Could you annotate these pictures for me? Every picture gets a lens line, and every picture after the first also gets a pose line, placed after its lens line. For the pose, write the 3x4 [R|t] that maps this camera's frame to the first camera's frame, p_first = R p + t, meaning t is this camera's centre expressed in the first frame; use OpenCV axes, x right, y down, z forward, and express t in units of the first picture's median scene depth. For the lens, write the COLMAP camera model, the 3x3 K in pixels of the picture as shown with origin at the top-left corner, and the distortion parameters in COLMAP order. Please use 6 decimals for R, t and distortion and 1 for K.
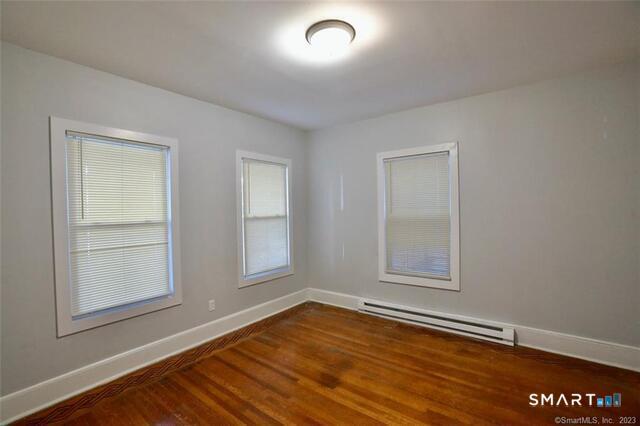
lens RADIAL K [[292.1, 0, 313.0], [0, 292.1, 211.2], [0, 0, 1]] dist [-0.072447, 0.028790]
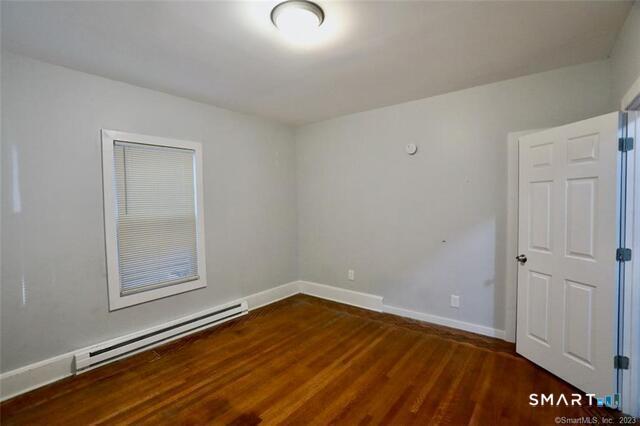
lens RADIAL K [[292.1, 0, 313.0], [0, 292.1, 211.2], [0, 0, 1]] dist [-0.072447, 0.028790]
pose [[0.011812, -0.003053, 0.999926, -0.536668], [0.025865, 0.999662, 0.002746, 0.009926], [-0.999596, 0.025831, 0.011887, 0.587963]]
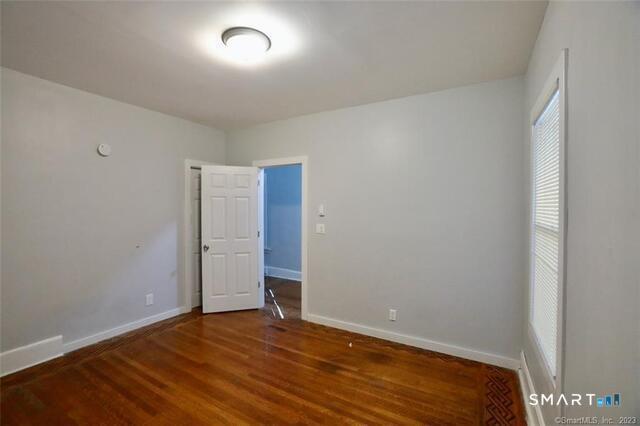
lens RADIAL K [[292.1, 0, 313.0], [0, 292.1, 211.2], [0, 0, 1]] dist [-0.072447, 0.028790]
pose [[-0.990063, 0.029413, -0.137517, -0.013466], [0.026232, 0.999346, 0.024888, -0.008875], [0.138159, 0.021034, -0.990187, 1.270809]]
